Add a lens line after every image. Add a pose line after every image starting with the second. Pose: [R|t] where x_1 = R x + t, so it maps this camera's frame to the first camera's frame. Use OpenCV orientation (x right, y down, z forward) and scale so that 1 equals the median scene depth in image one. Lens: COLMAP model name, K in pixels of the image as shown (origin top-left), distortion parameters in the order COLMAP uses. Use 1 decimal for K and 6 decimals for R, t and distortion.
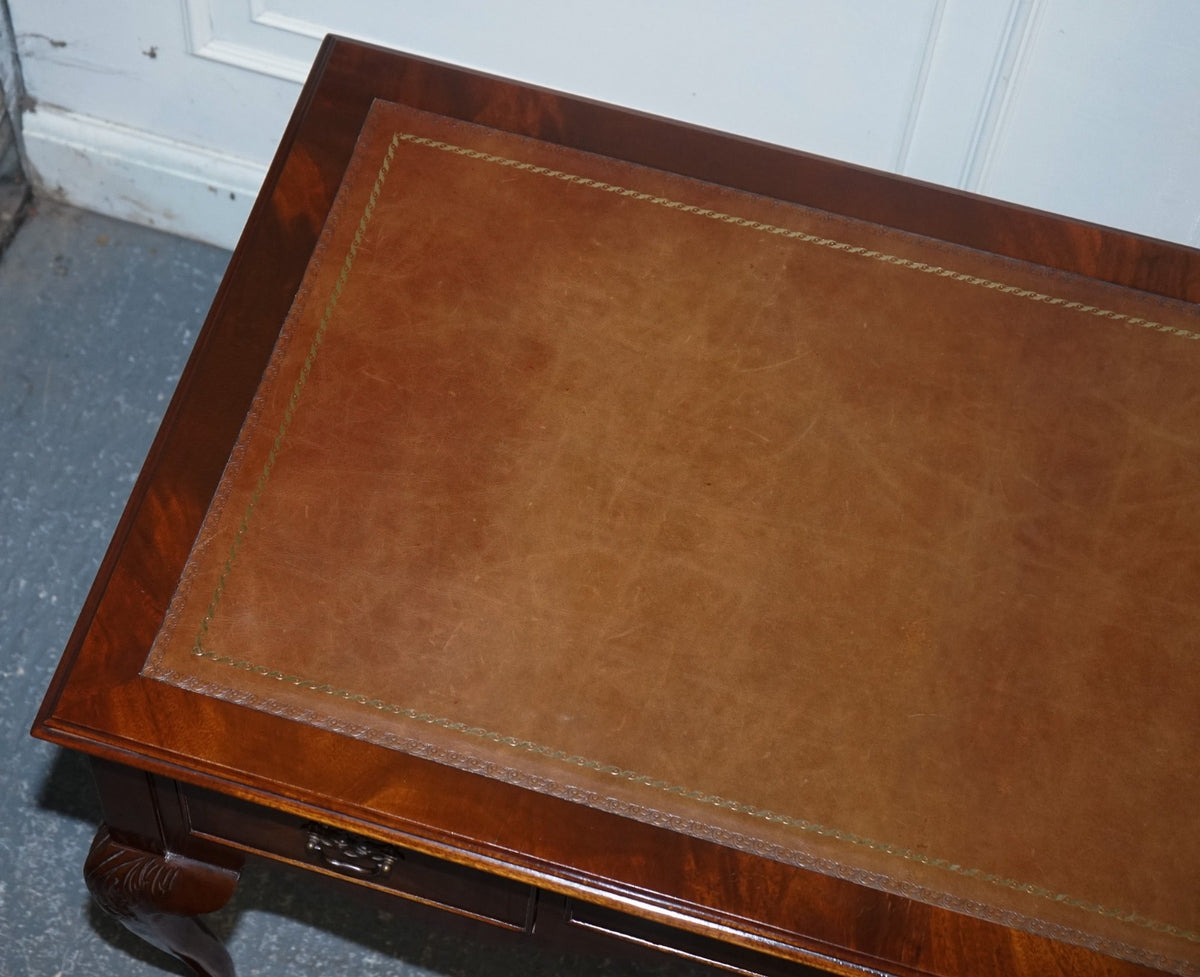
lens RADIAL K [[2560.0, 0, 426.5], [0, 2560.0, 441.5], [0, 0, 1]] dist [-0.021239, 0.000000]
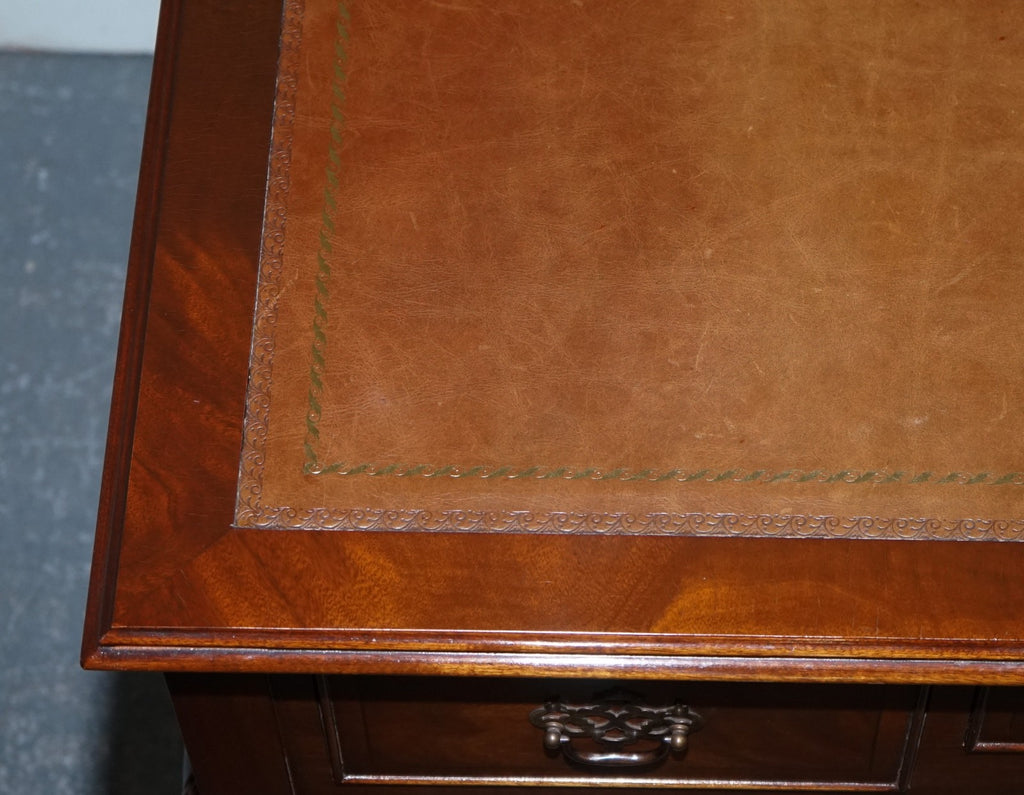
lens RADIAL K [[2926.9, 0, 561.2], [0, 2926.9, 380.5], [0, 0, 1]] dist [-0.041165, 0.000000]
pose [[0.960990, -0.243469, 0.131232, -0.115768], [0.245986, 0.969268, -0.003074, 0.076235], [-0.126450, 0.035235, 0.991347, 0.289949]]
